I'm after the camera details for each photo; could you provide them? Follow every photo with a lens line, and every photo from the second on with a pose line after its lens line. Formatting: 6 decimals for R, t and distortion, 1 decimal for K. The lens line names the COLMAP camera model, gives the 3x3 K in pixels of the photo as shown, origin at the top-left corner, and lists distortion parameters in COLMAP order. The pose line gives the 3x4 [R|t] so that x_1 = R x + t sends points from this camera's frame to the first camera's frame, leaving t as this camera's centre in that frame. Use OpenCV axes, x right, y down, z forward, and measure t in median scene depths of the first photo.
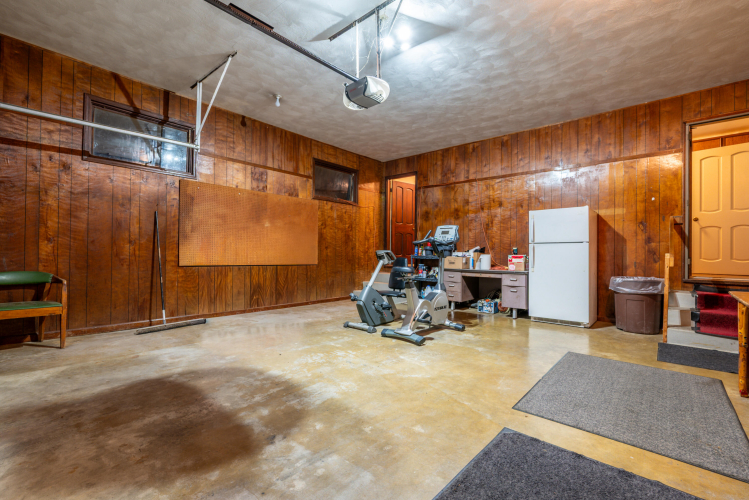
lens RADIAL K [[340.2, 0, 374.9], [0, 340.2, 249.4], [0, 0, 1]] dist [0.000179, 0.000678]
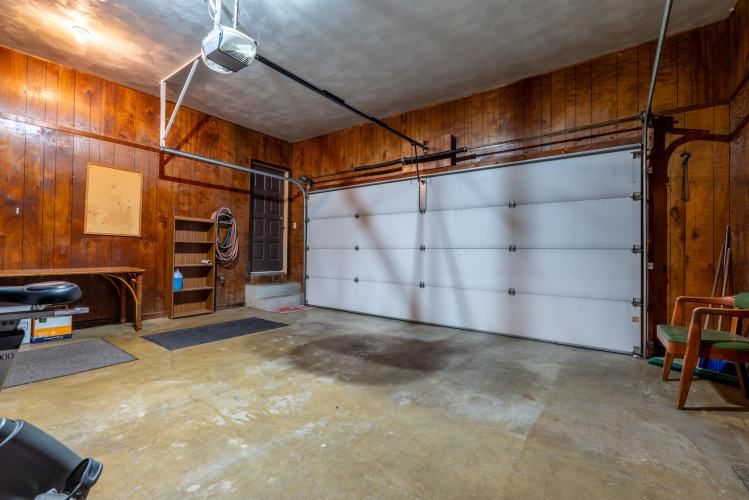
lens RADIAL K [[340.2, 0, 373.3], [0, 340.2, 248.9], [0, 0, 1]] dist [0.000179, 0.000678]
pose [[-0.996384, -0.027434, -0.080409, -0.347466], [-0.025966, 0.999478, -0.019241, 0.016418], [0.080895, -0.017084, -0.996576, 2.016355]]
